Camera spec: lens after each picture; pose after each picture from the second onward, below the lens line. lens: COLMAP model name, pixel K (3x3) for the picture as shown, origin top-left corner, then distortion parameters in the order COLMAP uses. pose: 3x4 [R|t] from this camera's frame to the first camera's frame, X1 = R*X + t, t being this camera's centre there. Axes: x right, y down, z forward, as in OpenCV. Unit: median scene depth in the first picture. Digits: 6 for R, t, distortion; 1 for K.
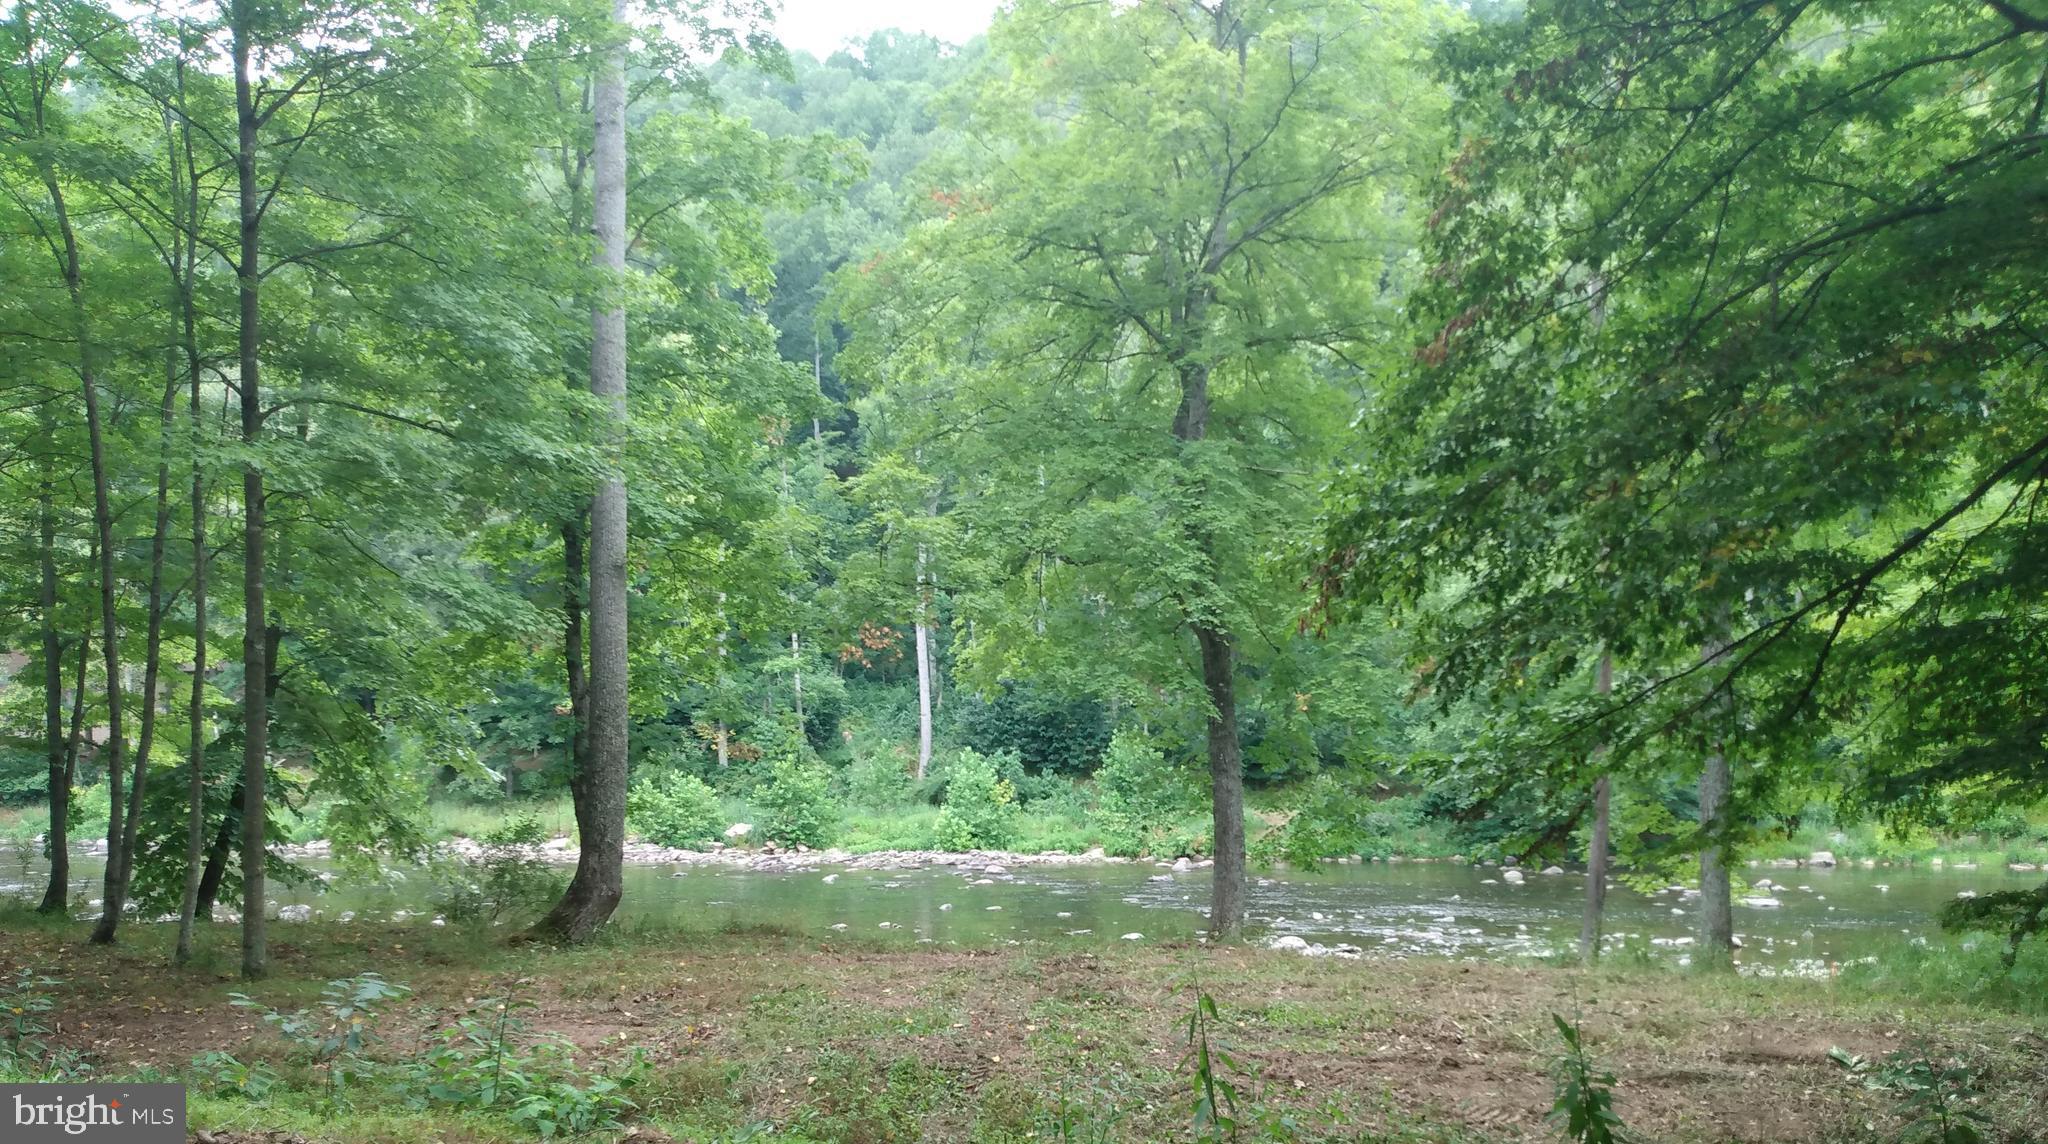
lens RADIAL K [[2055.4, 0, 1022.7], [0, 2055.4, 581.5], [0, 0, 1]] dist [0.060128, 0.000000]
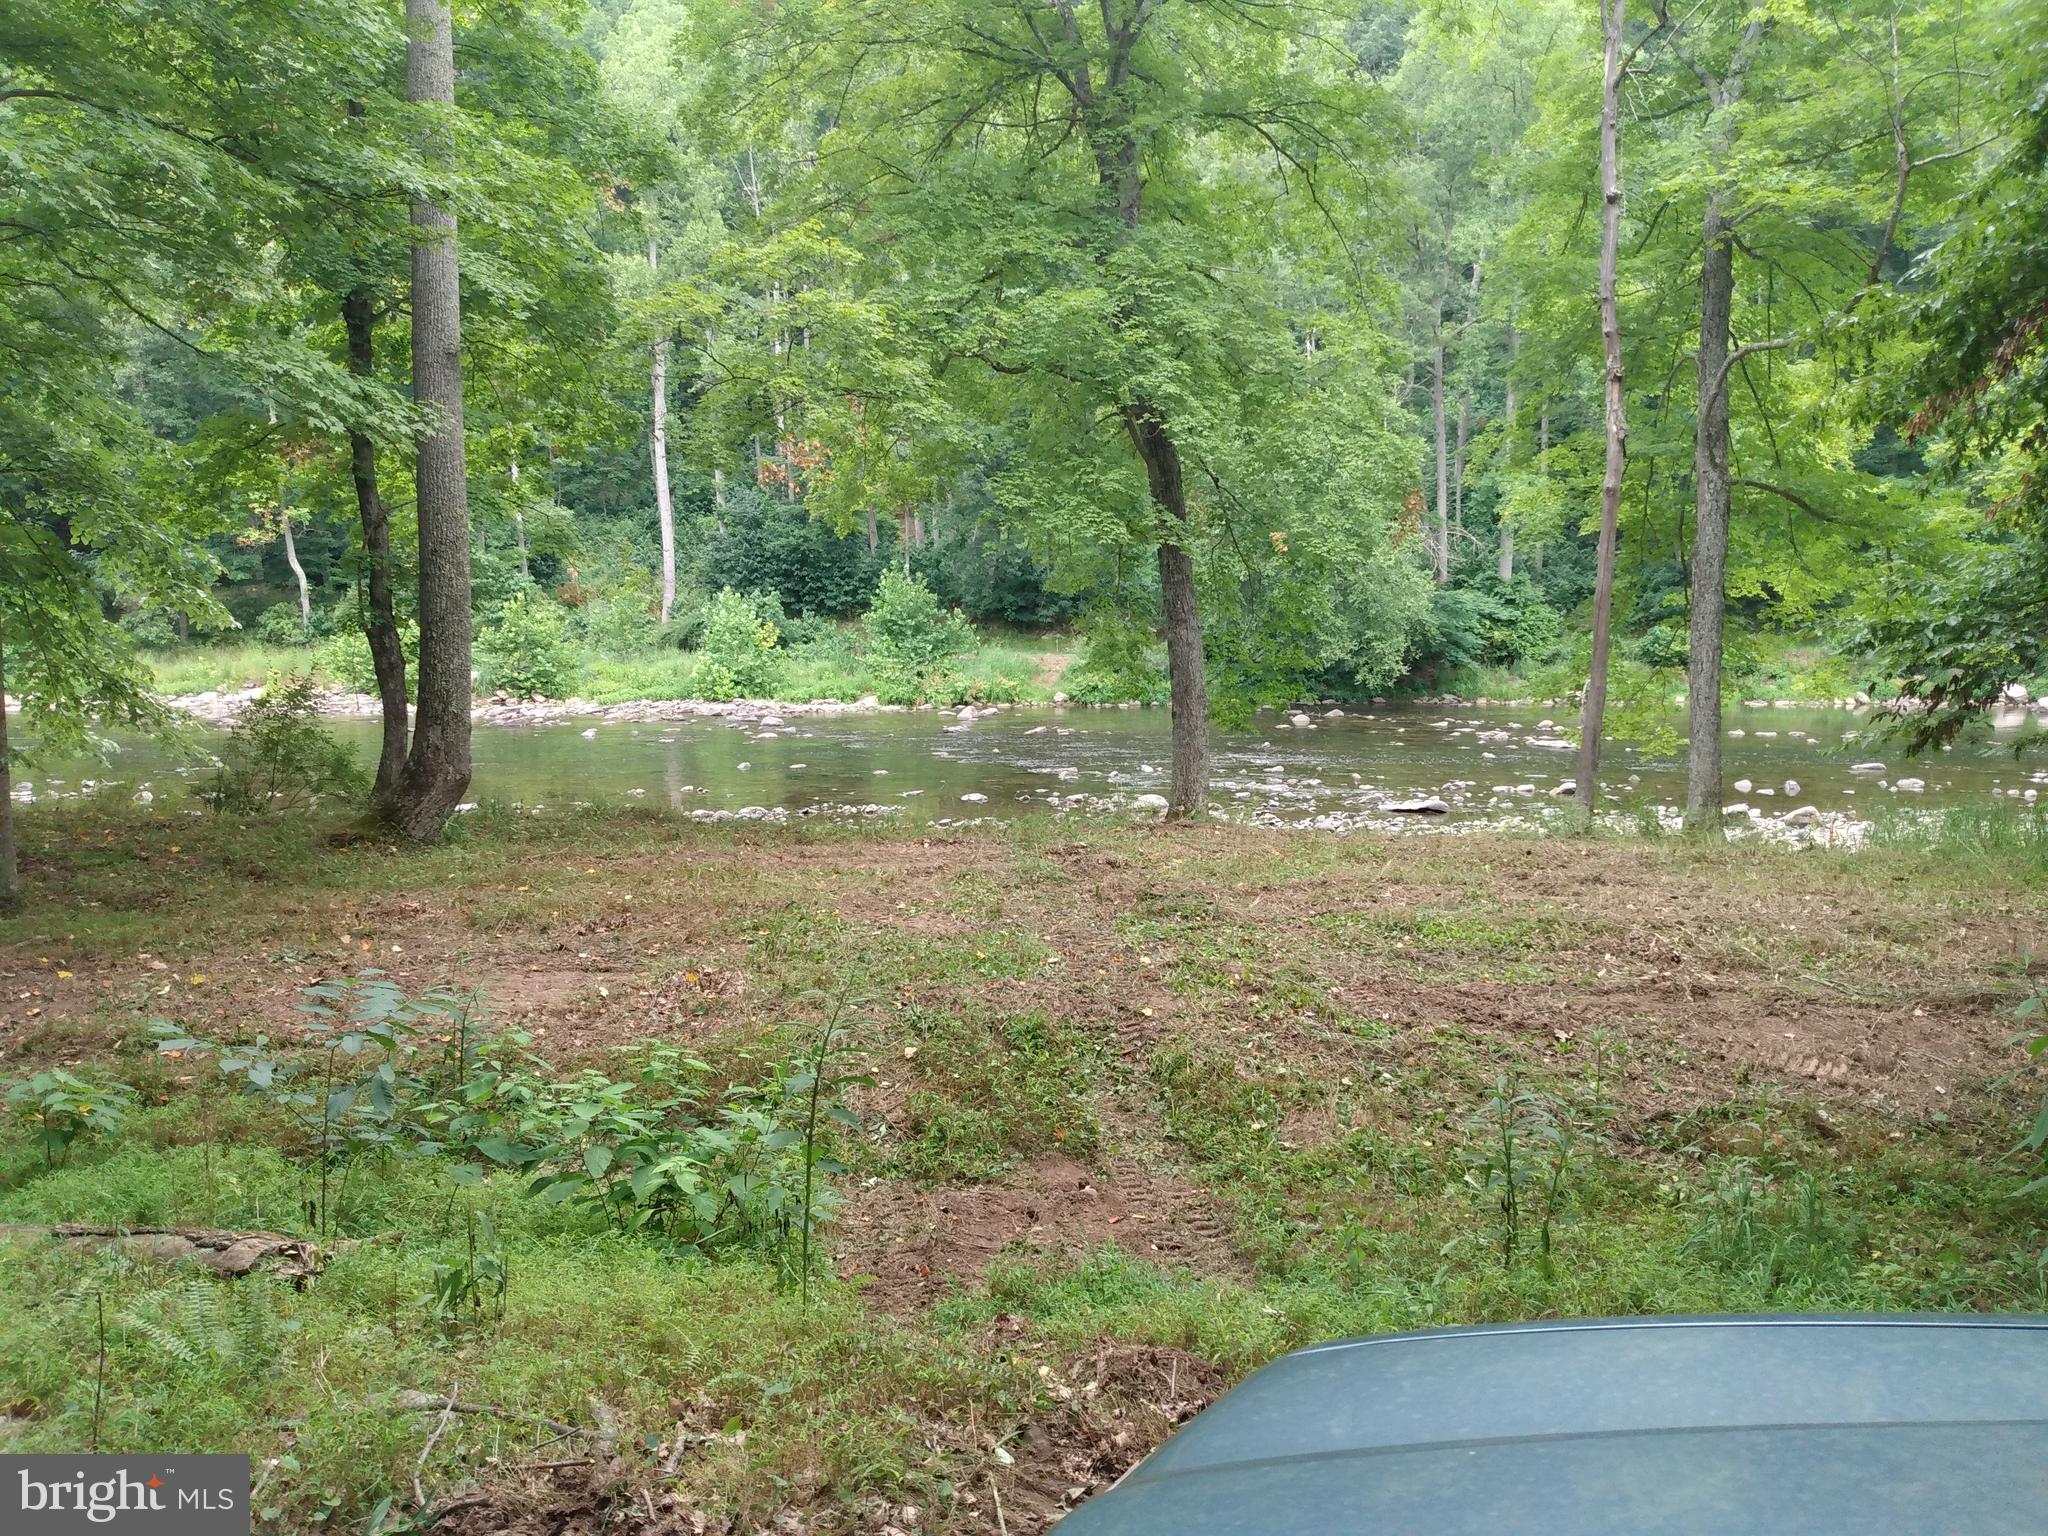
lens RADIAL K [[1902.3, 0, 1028.4], [0, 1902.3, 759.9], [0, 0, 1]] dist [-0.017264, 0.000000]
pose [[0.972710, -0.016556, 0.231432, -0.093547], [-0.023944, 0.984963, 0.171099, 0.009130], [-0.230785, -0.171971, 0.957687, 0.153610]]
